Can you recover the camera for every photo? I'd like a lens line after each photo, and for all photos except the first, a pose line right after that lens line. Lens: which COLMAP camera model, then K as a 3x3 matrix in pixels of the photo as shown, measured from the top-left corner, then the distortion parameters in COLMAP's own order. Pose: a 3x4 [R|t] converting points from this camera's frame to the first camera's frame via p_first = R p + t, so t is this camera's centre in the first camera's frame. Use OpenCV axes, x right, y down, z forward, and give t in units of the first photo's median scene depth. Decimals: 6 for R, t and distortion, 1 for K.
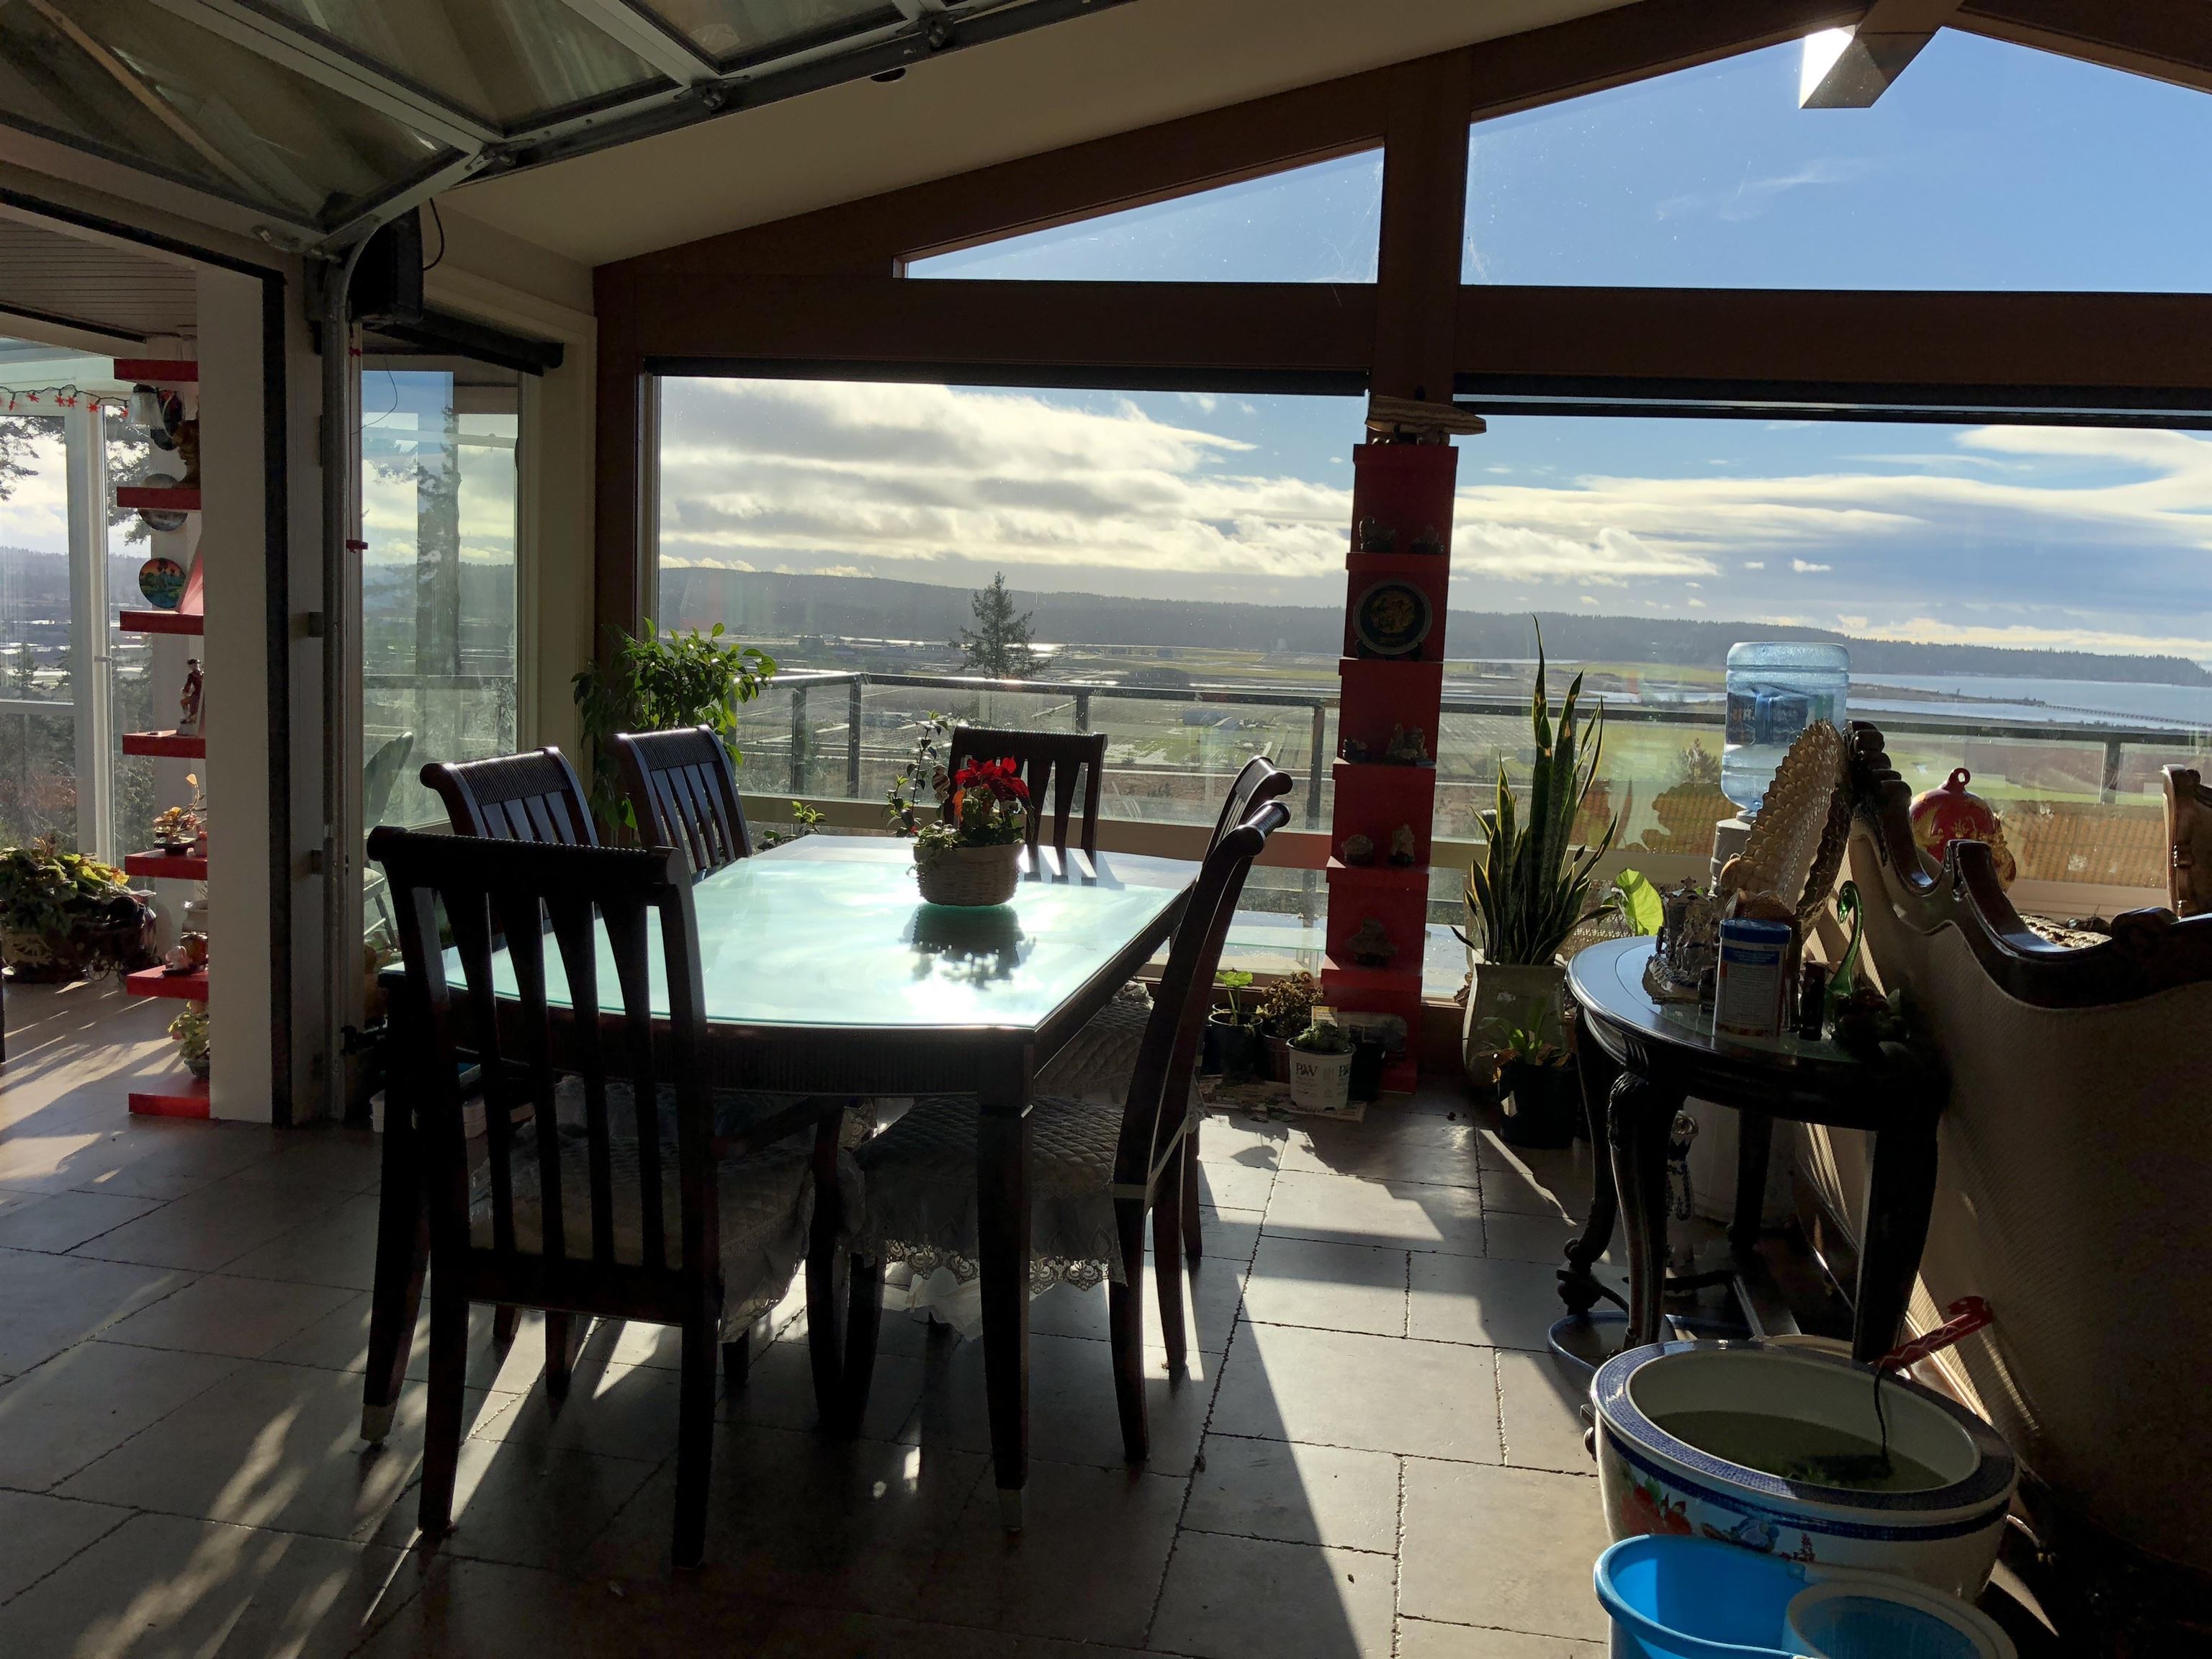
lens RADIAL K [[1836.4, 0, 1106.0], [0, 1836.4, 829.5], [0, 0, 1]] dist [0.045734, -0.002852]
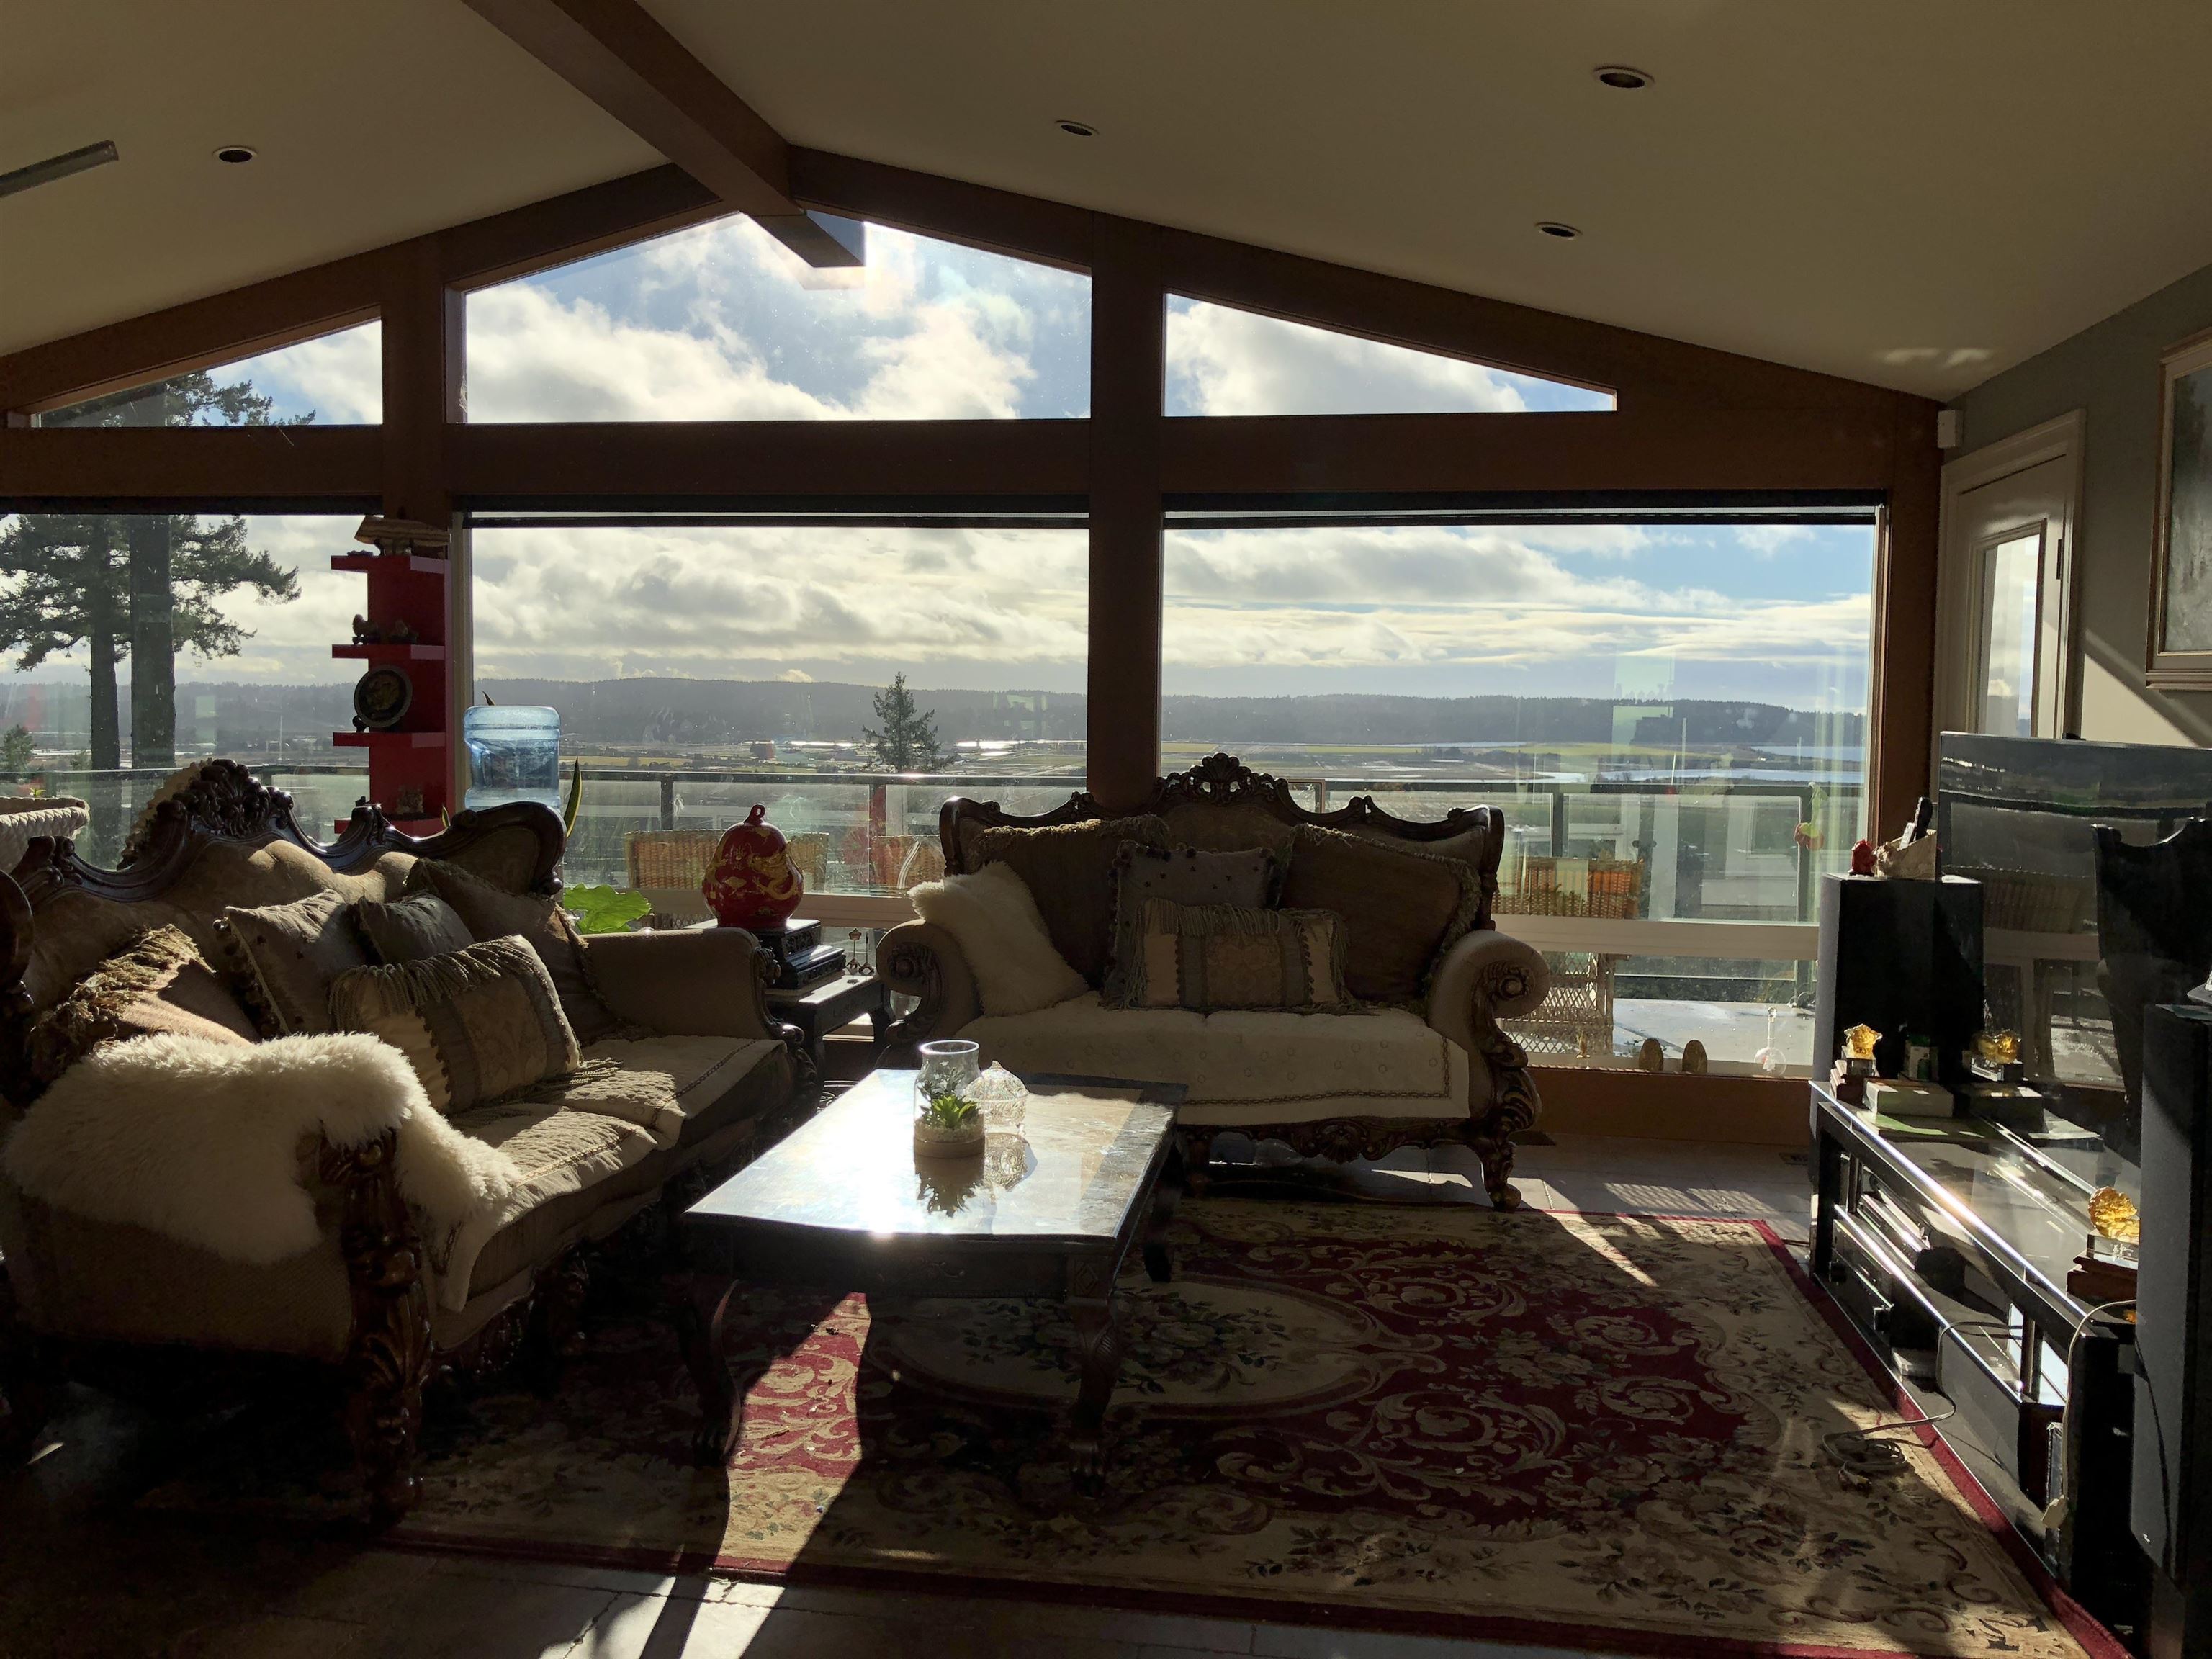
lens RADIAL K [[1836.4, 0, 1106.0], [0, 1836.4, 829.5], [0, 0, 1]] dist [0.045734, -0.002852]
pose [[0.999215, -0.030976, 0.024689, 0.128192], [0.032215, 0.998156, -0.051439, 0.010362], [-0.023050, 0.052194, 0.998371, -0.045837]]
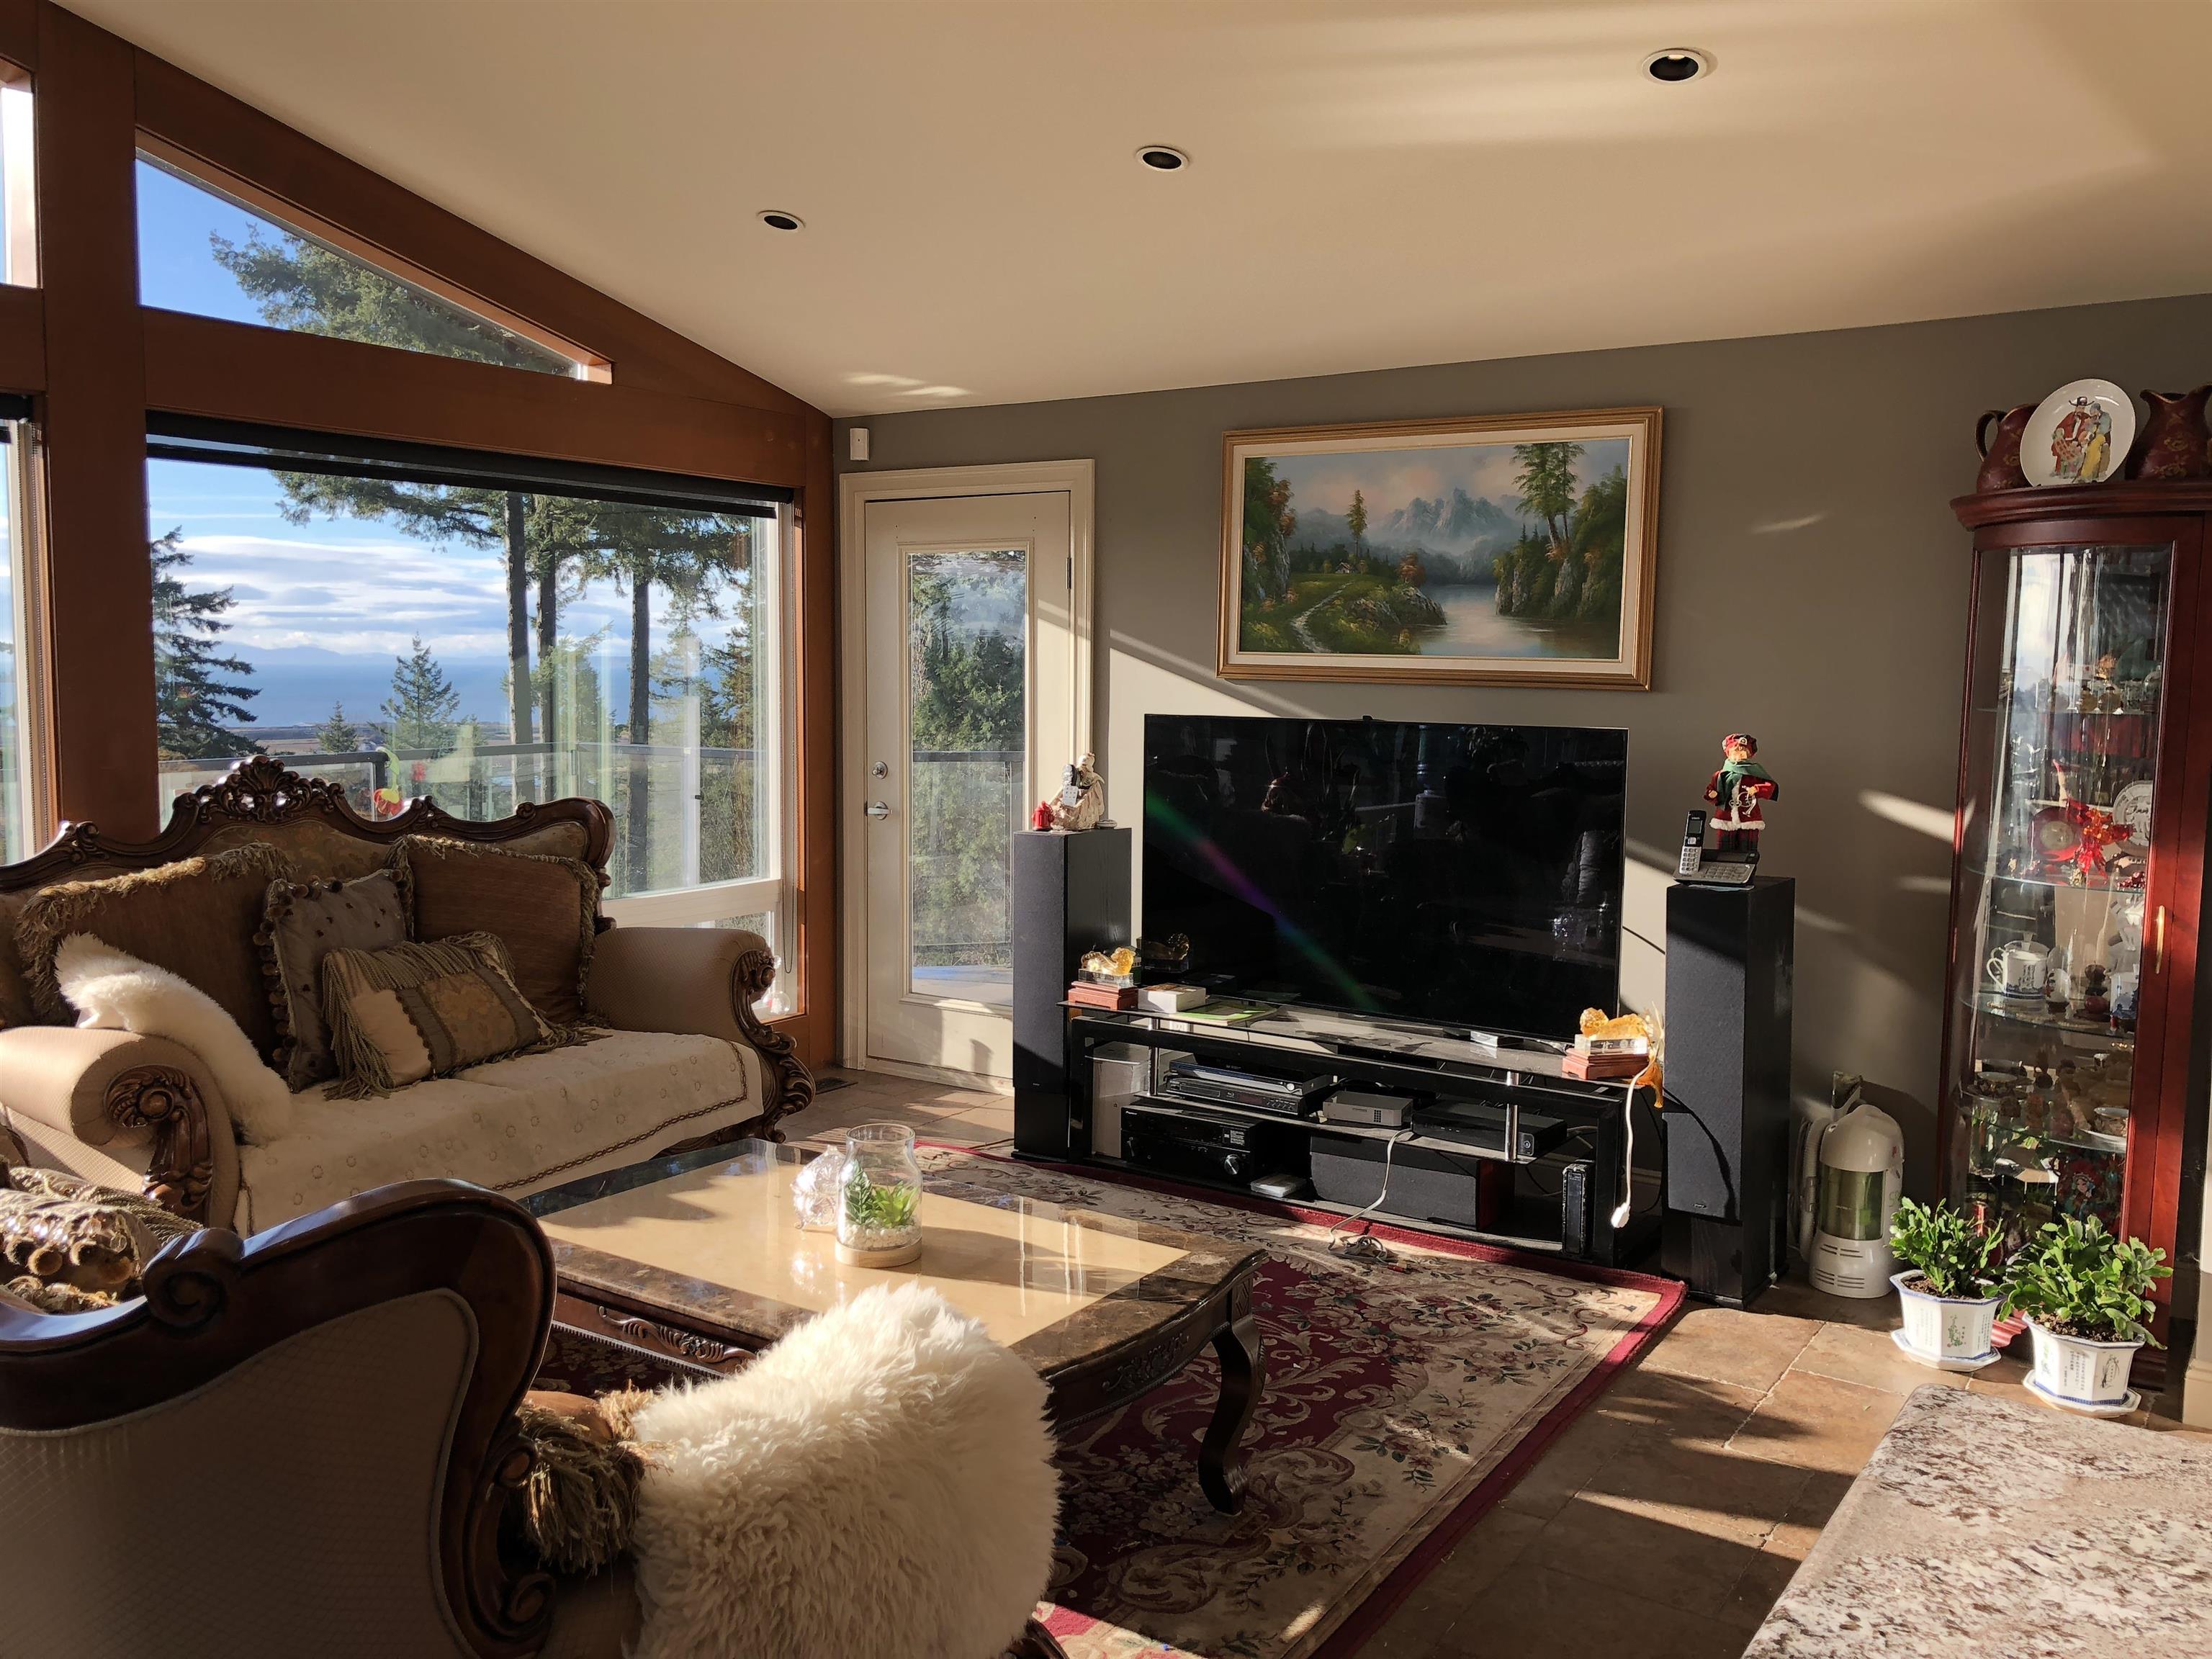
lens RADIAL K [[1836.4, 0, 1106.0], [0, 1836.4, 829.5], [0, 0, 1]] dist [0.045734, -0.002852]
pose [[0.398975, -0.127429, 0.908064, -0.348141], [0.118163, 0.989185, 0.086895, -0.074166], [-0.909316, 0.072630, 0.409718, 0.292775]]
